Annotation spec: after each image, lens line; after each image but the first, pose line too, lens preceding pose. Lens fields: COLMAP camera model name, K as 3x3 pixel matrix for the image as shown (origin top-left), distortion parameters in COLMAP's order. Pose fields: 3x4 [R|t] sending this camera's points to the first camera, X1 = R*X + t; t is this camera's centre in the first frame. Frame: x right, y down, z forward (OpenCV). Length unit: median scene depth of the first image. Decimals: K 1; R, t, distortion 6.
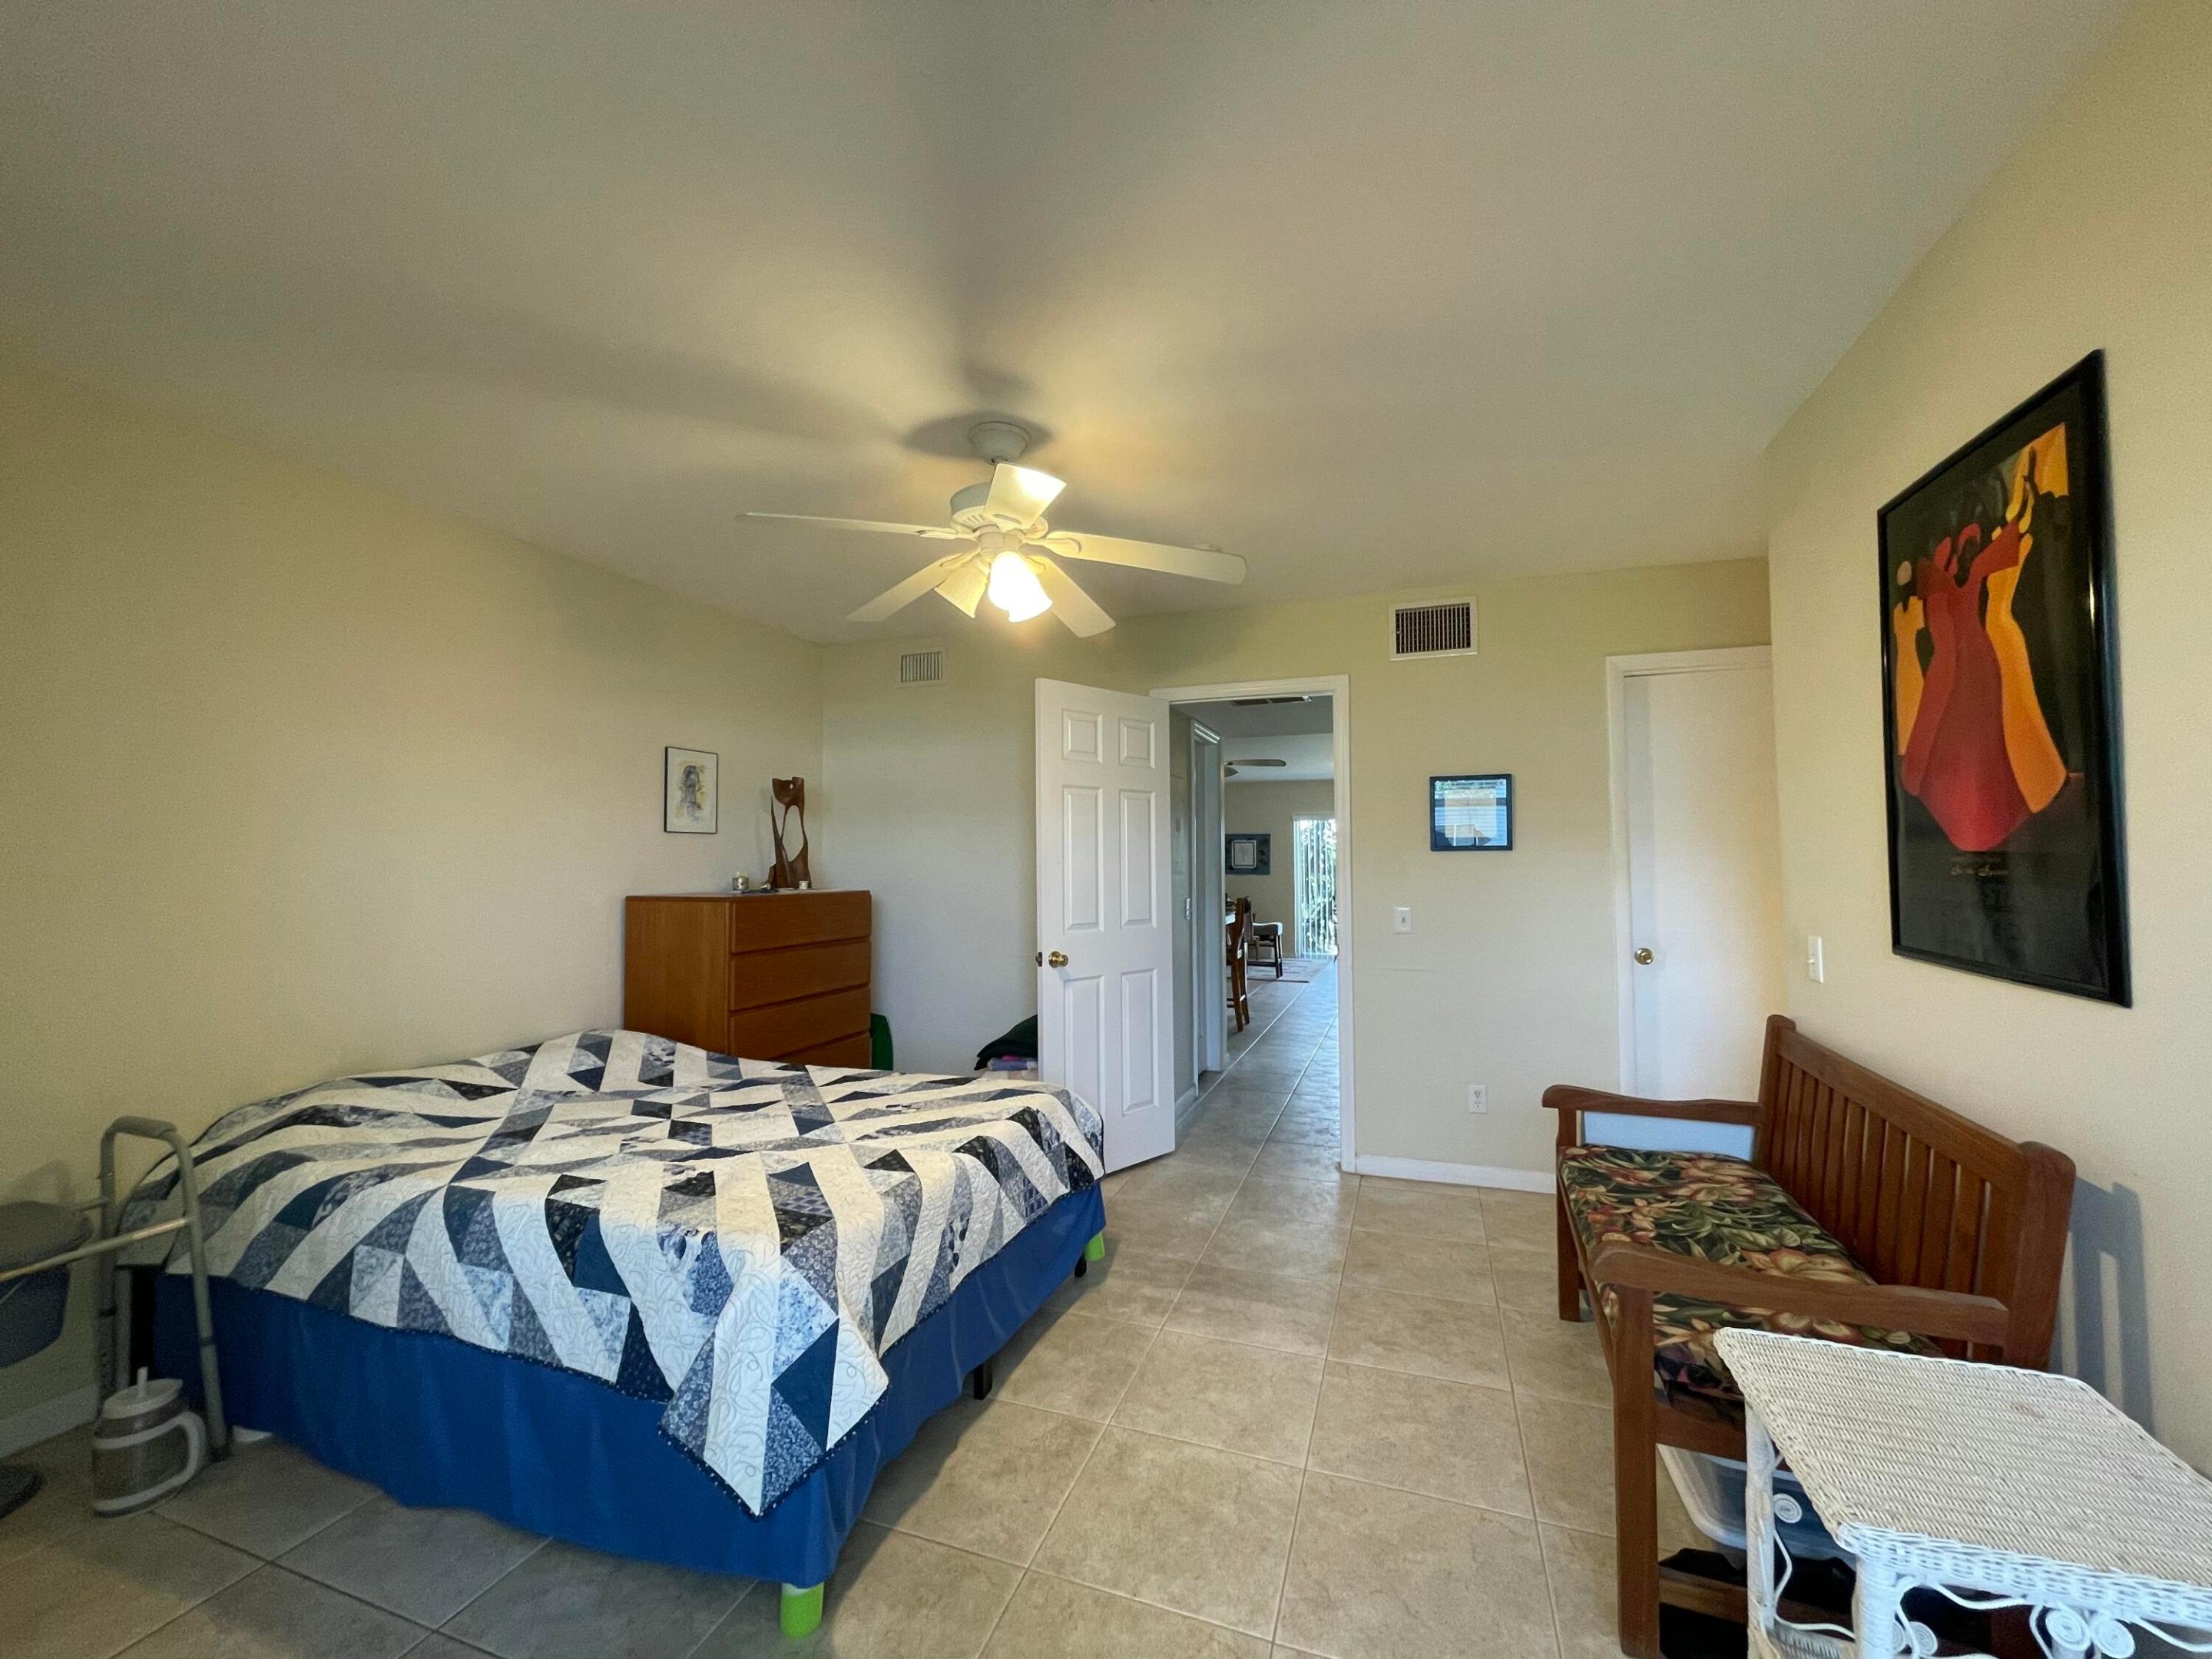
lens RADIAL K [[893.1, 0, 1106.0], [0, 893.1, 829.5], [0, 0, 1]] dist [-0.001109, -0.000360]
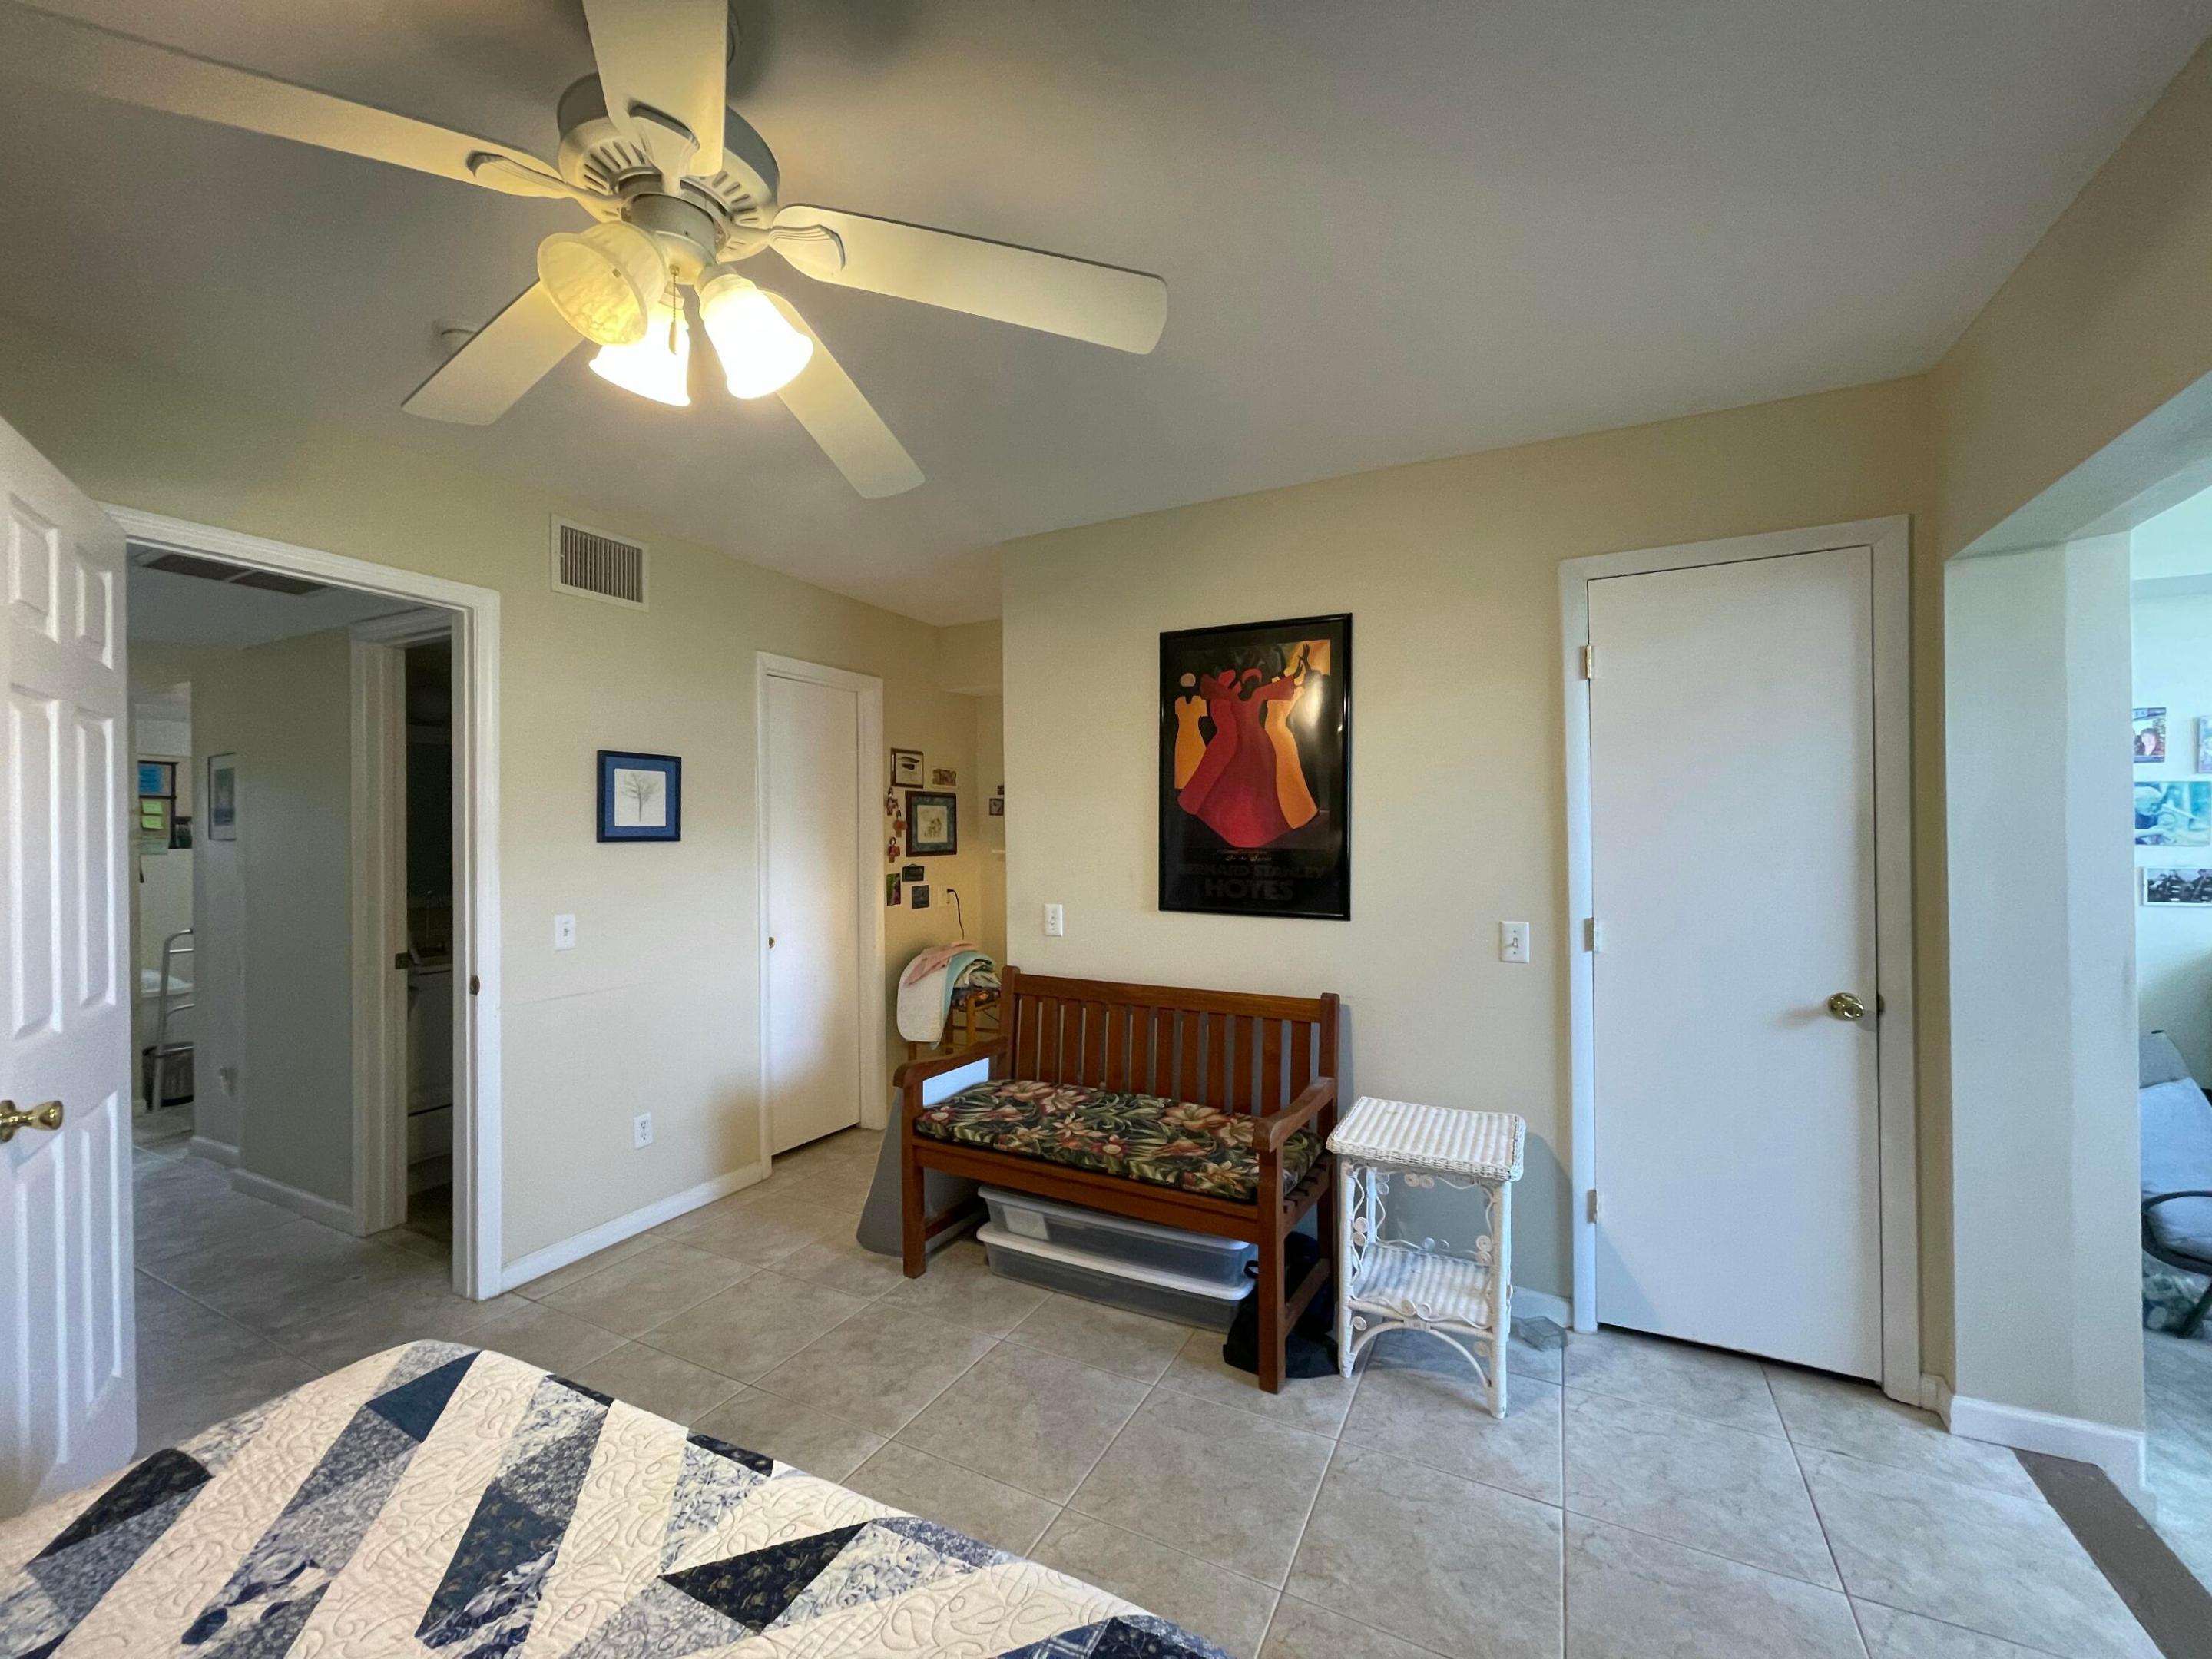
lens RADIAL K [[905.0, 0, 1080.4], [0, 905.0, 824.3], [0, 0, 1]] dist [-0.002062, -0.000491]
pose [[0.141830, 0.009688, 0.989844, -0.641810], [-0.028186, 0.999586, -0.005744, -0.002250], [-0.989490, -0.027085, 0.142044, 0.760851]]
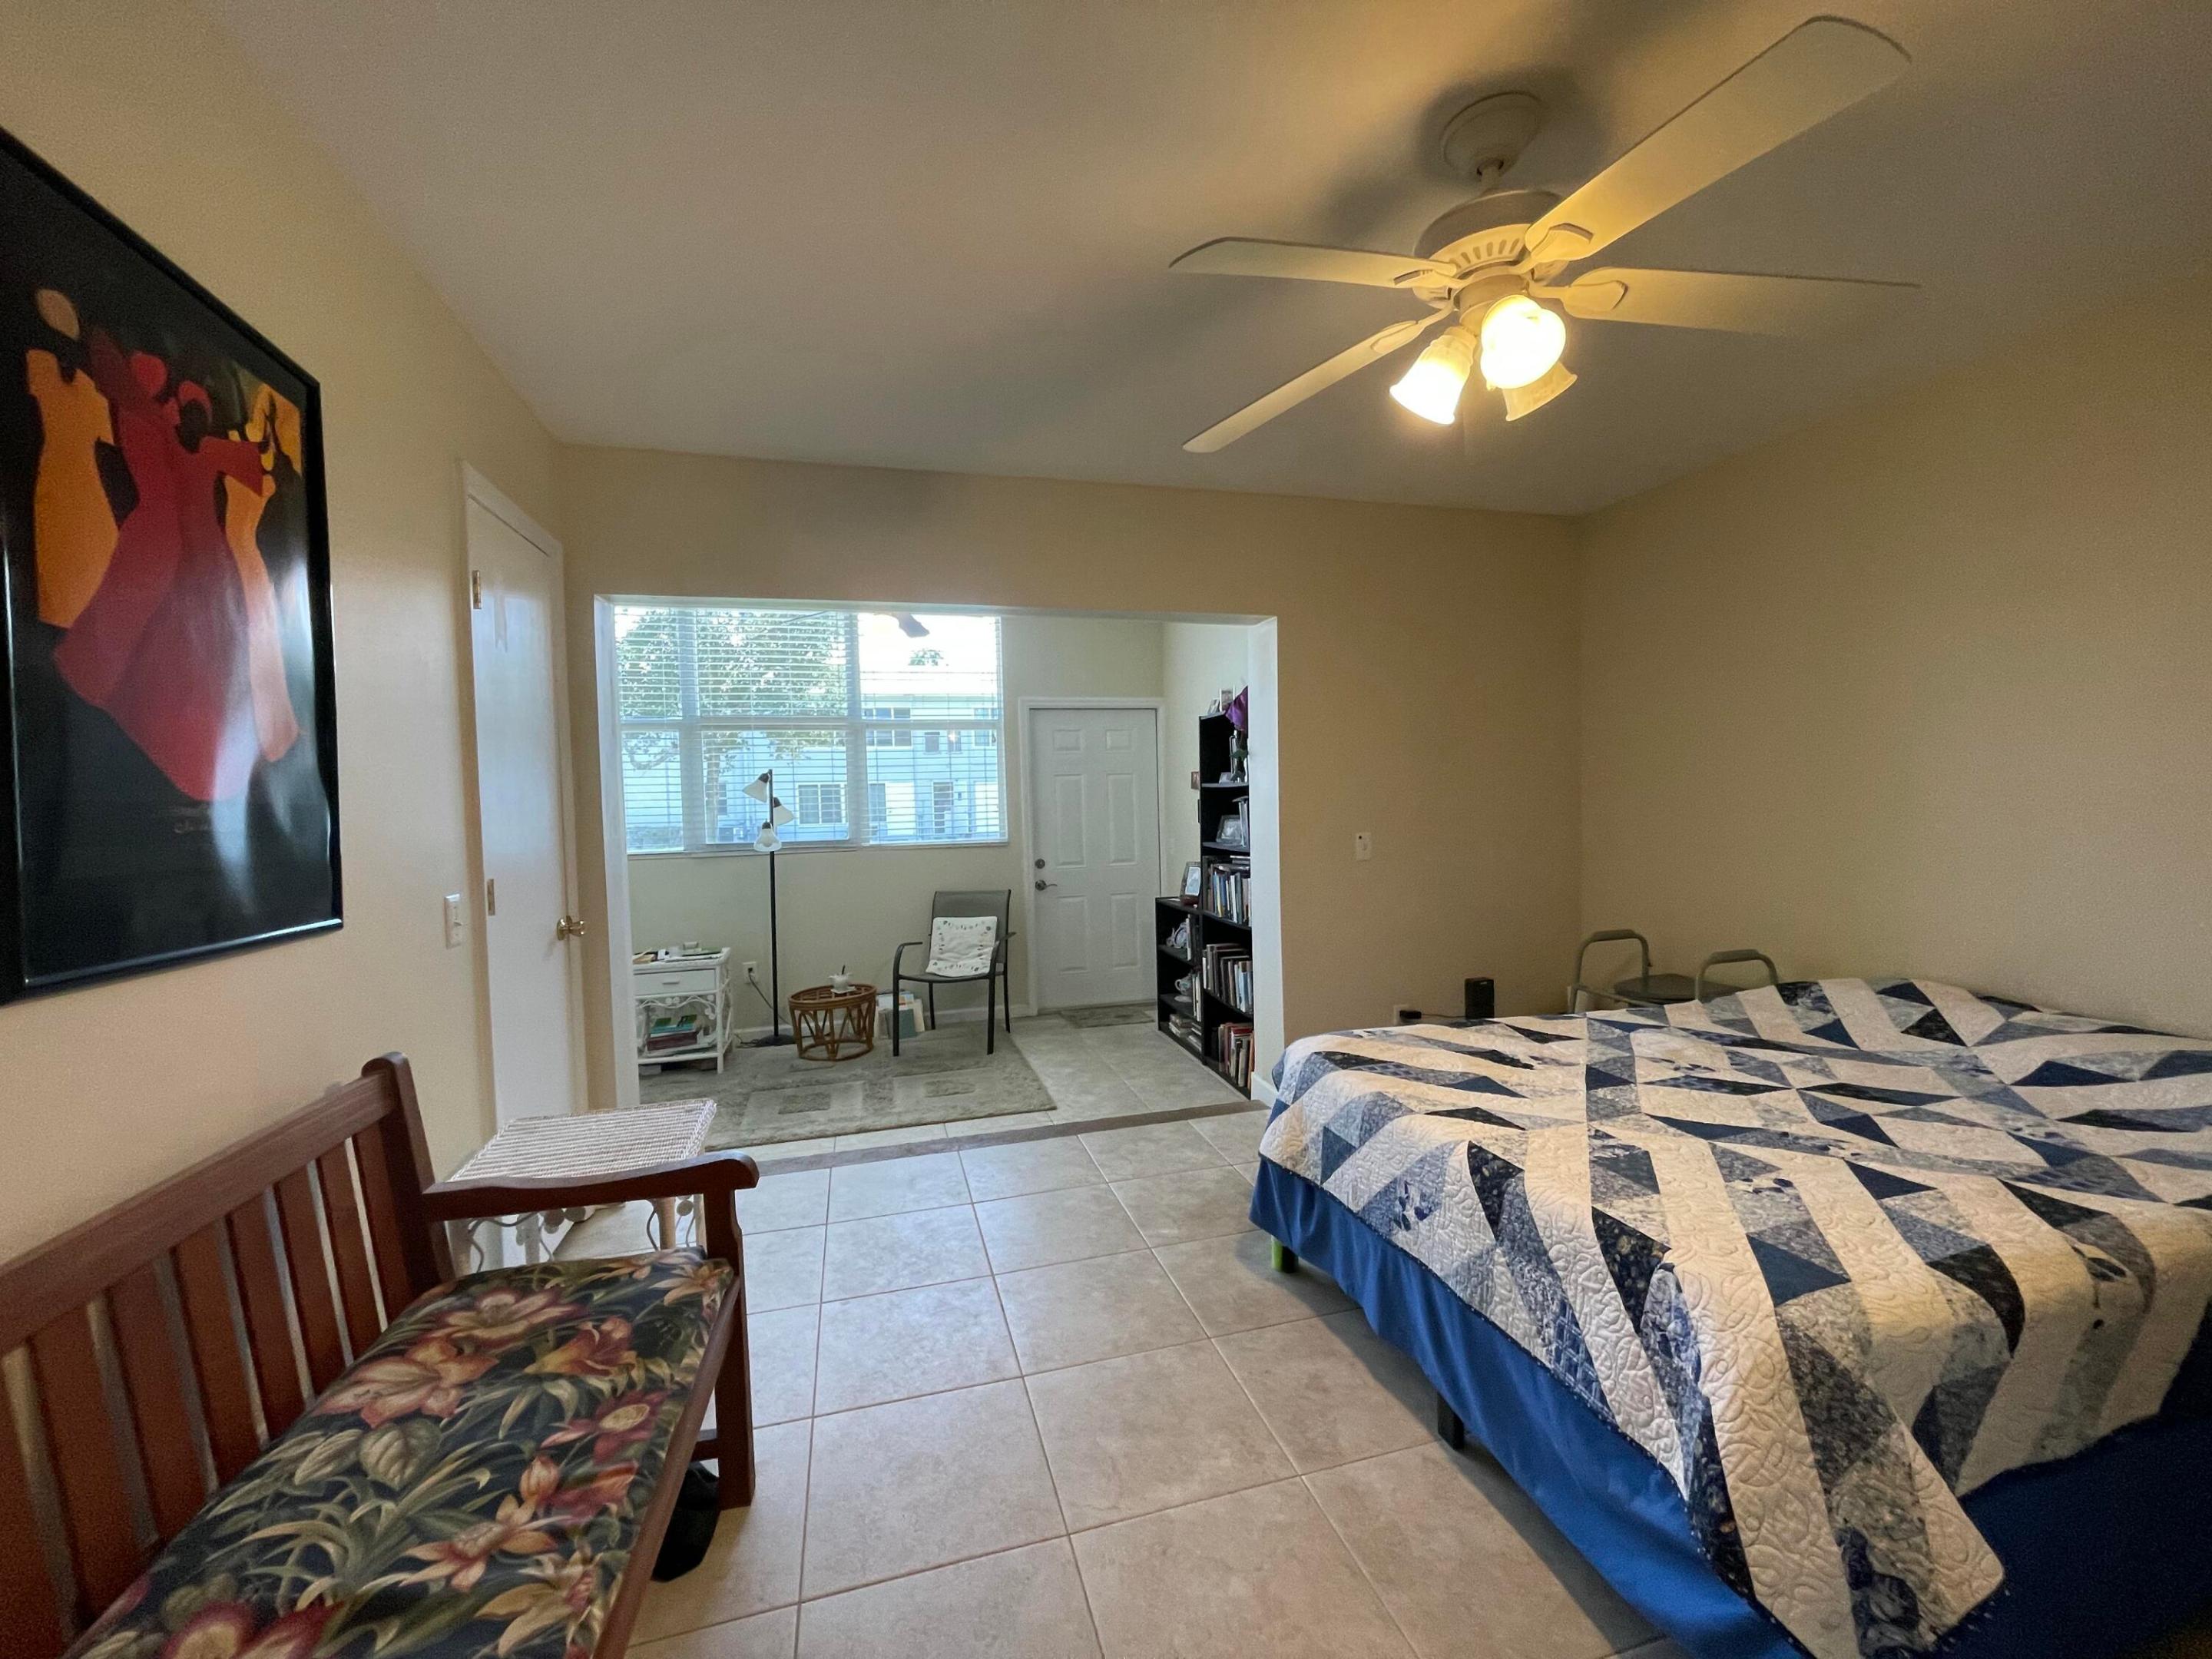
lens RADIAL K [[893.1, 0, 1106.0], [0, 893.1, 829.5], [0, 0, 1]] dist [-0.001109, -0.000360]
pose [[-0.813351, 0.040596, -0.580355, 0.557586], [0.048357, 0.998828, 0.002097, 0.061807], [0.579760, -0.026359, -0.814361, 1.478827]]
